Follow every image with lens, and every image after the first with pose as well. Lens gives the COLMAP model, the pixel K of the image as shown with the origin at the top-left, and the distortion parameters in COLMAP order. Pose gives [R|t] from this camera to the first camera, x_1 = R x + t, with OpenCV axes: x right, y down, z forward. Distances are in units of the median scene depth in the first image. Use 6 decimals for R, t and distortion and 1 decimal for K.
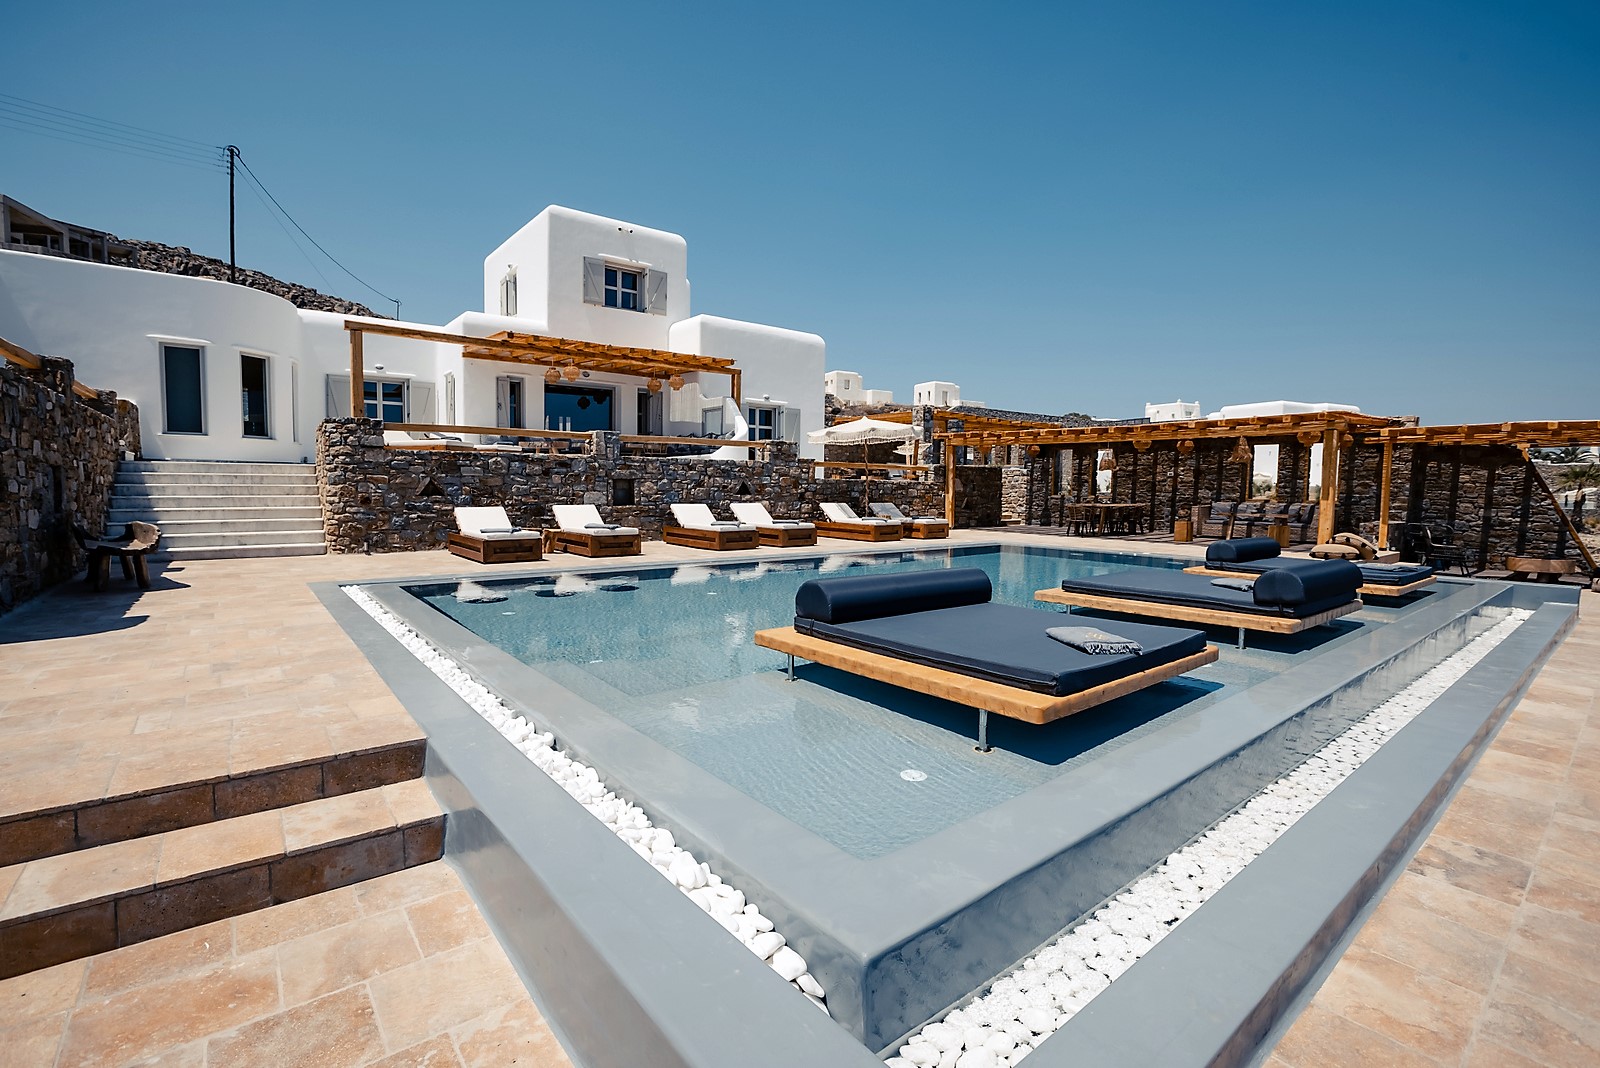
lens RADIAL K [[743.8, 0, 800.0], [0, 743.8, 534.0], [0, 0, 1]] dist [-0.061010, 0.018220]
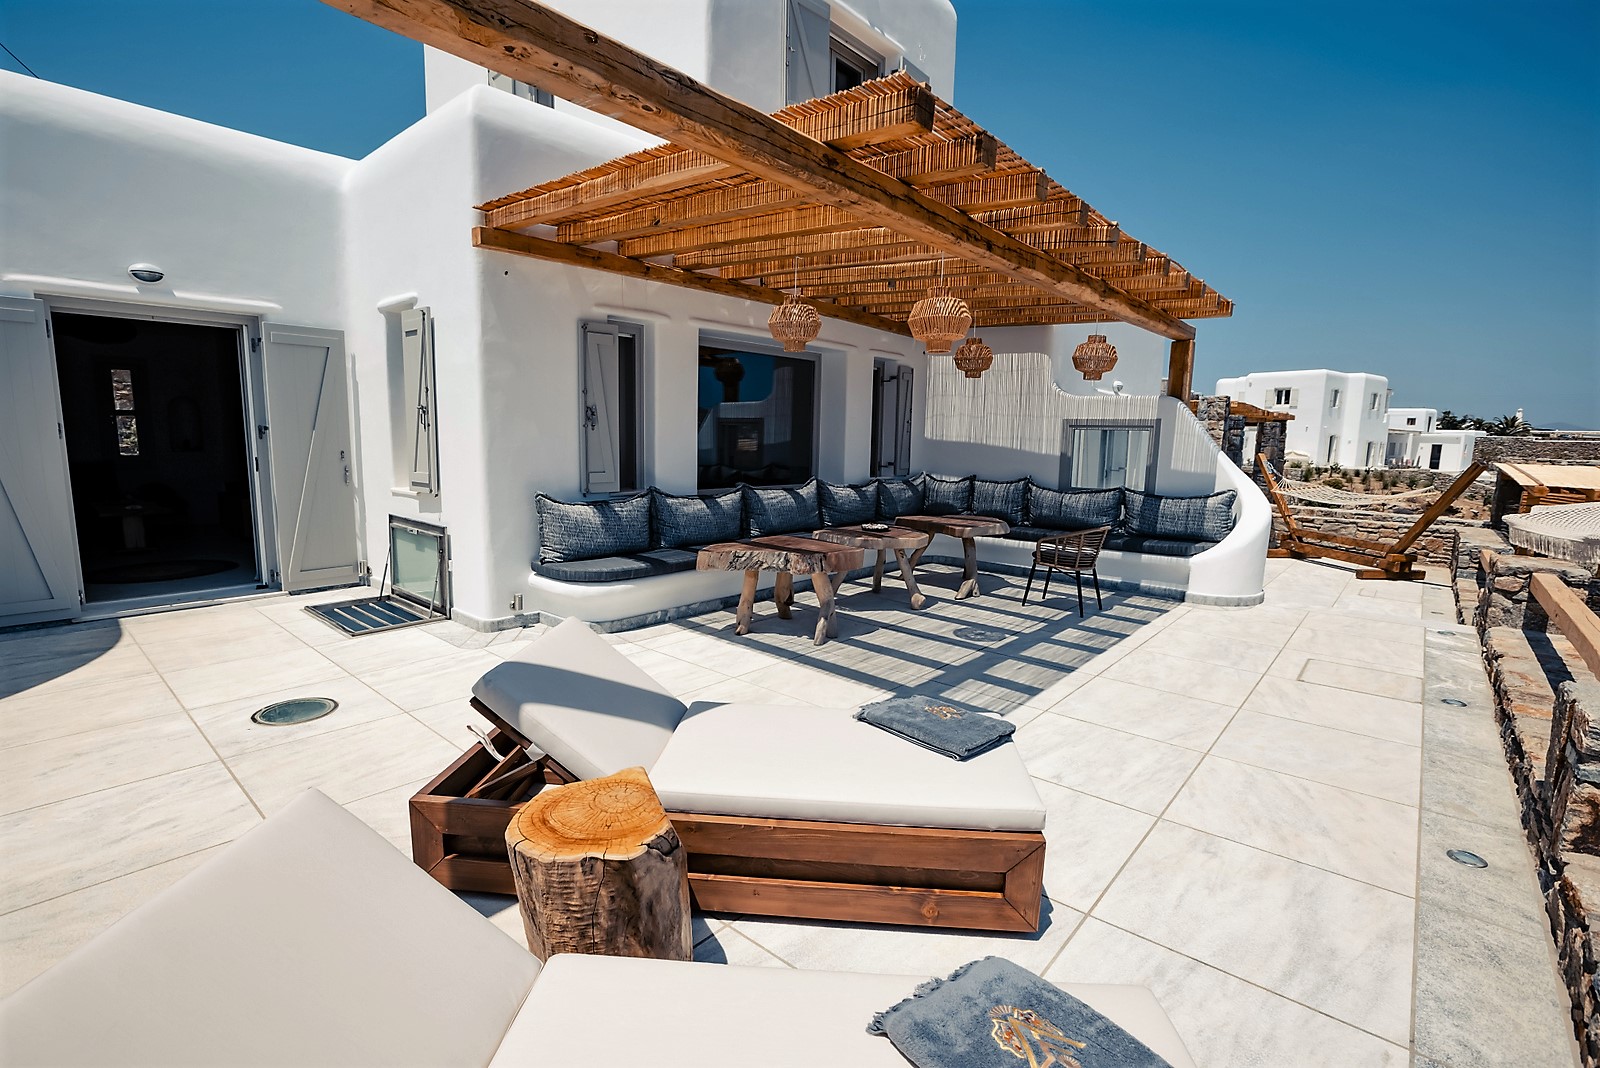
lens RADIAL K [[743.8, 0, 800.0], [0, 743.8, 534.0], [0, 0, 1]] dist [-0.061010, 0.018220]
pose [[0.984378, -0.015536, 0.175384, -0.371388], [0.003192, 0.997511, 0.070445, -0.144239], [-0.176041, -0.068784, 0.981977, 0.666022]]
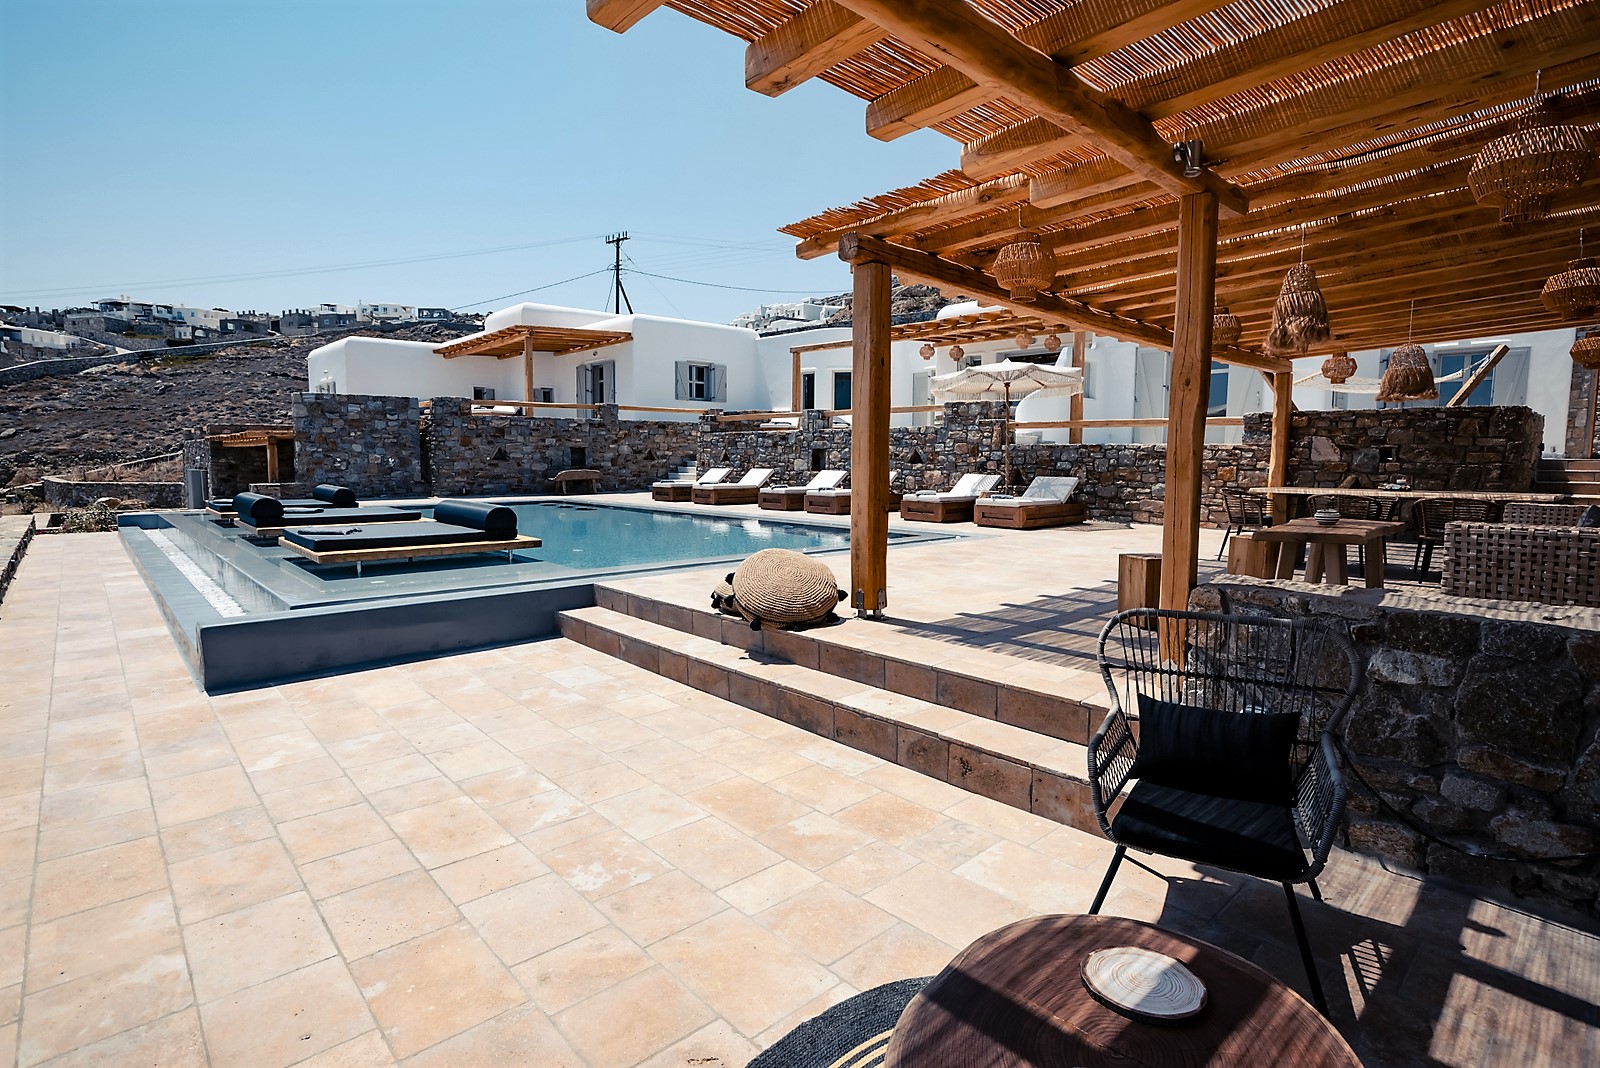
lens RADIAL K [[796.0, 0, 800.0], [0, 796.0, 534.0], [0, 0, 1]] dist [-0.000618, -0.000109]
pose [[0.053264, 0.093936, -0.994152, 0.783638], [-0.064512, 0.993810, 0.090447, -0.039190], [0.996494, 0.059317, 0.058995, 0.684270]]
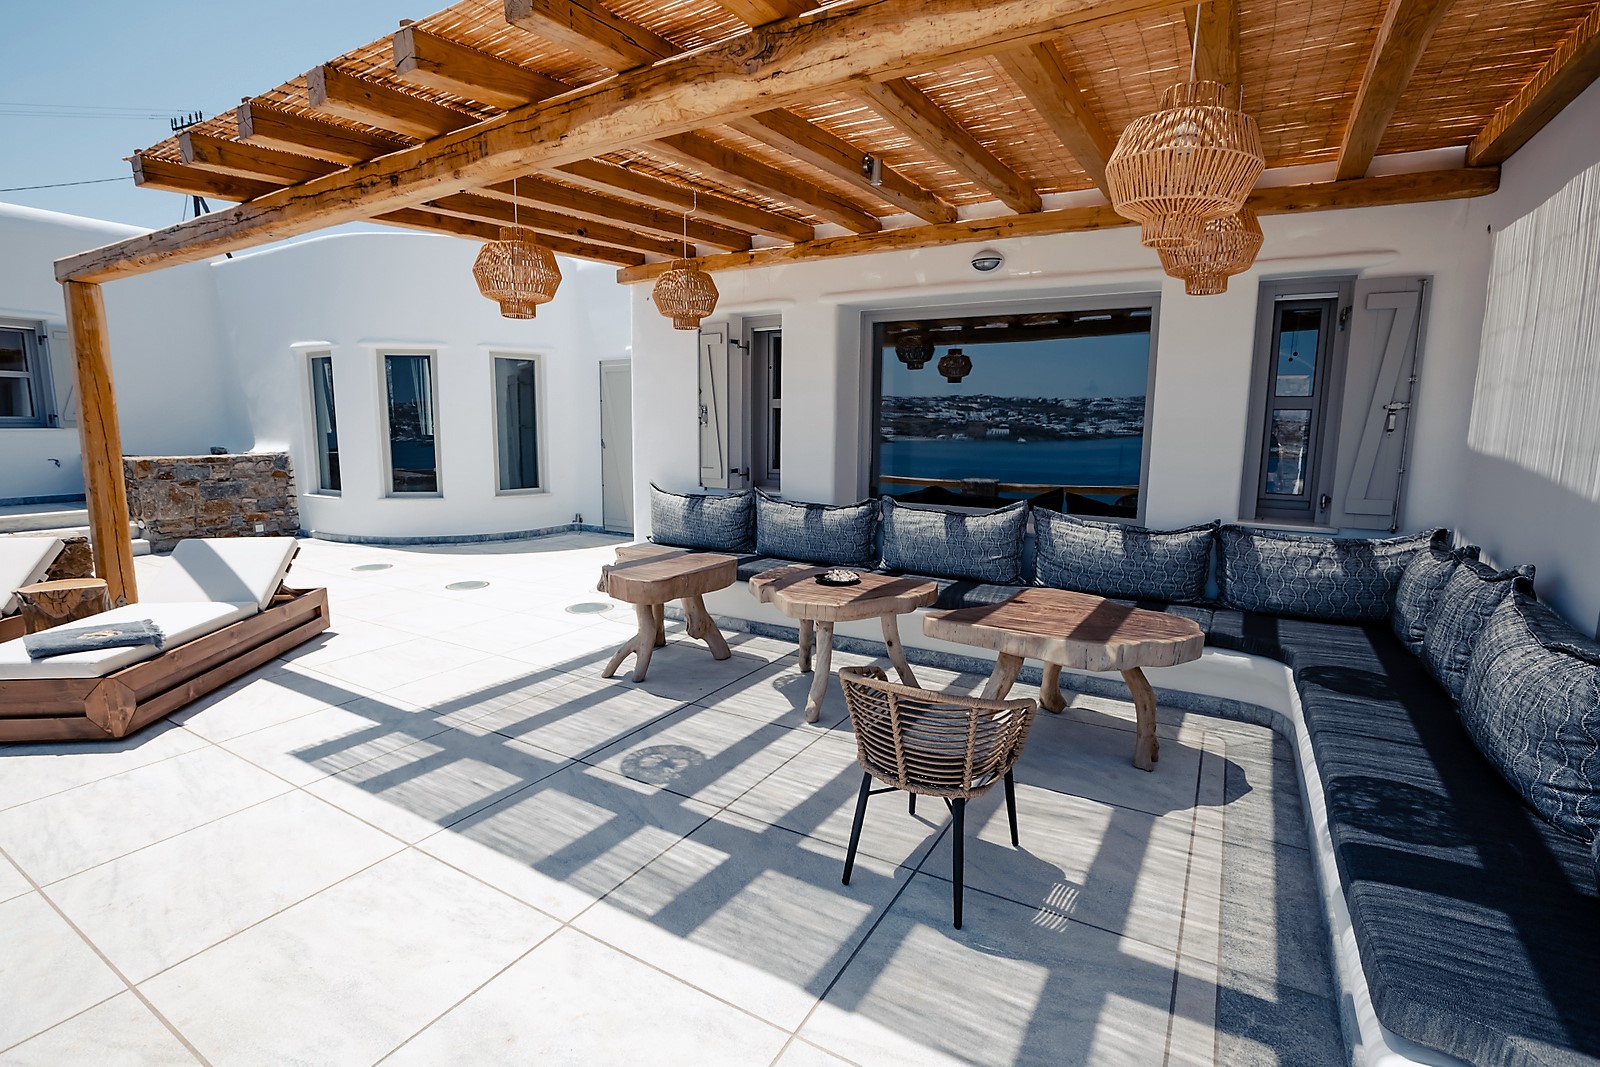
lens RADIAL K [[743.8, 0, 800.0], [0, 743.8, 533.5], [0, 0, 1]] dist [-0.061010, 0.018220]
pose [[0.349859, 0.128692, -0.927921, -0.080232], [-0.067032, 0.991419, 0.112225, -0.159190], [0.934401, 0.022938, 0.355483, 0.909376]]
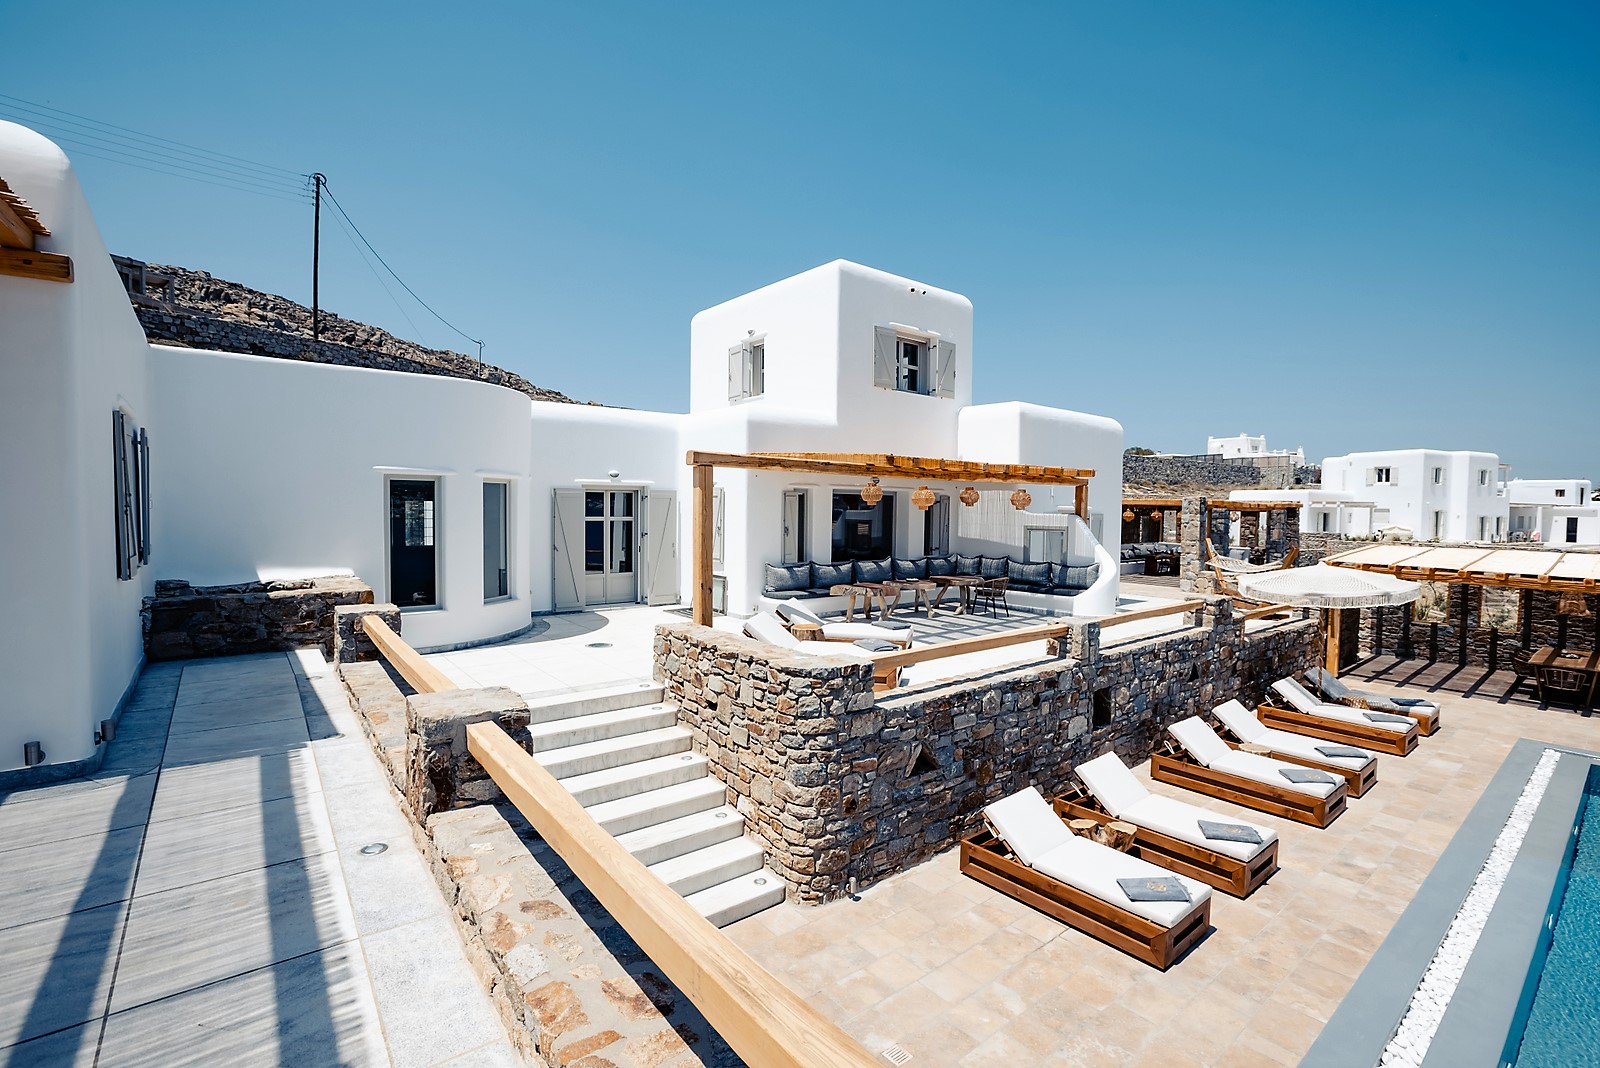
lens RADIAL K [[743.8, 0, 800.0], [0, 743.8, 534.0], [0, 0, 1]] dist [-0.061010, 0.018220]
pose [[0.999984, 0.001077, -0.005619, -0.384914], [-0.001226, 0.999644, -0.026635, -0.149094], [0.005589, 0.026641, 0.999629, 0.250327]]
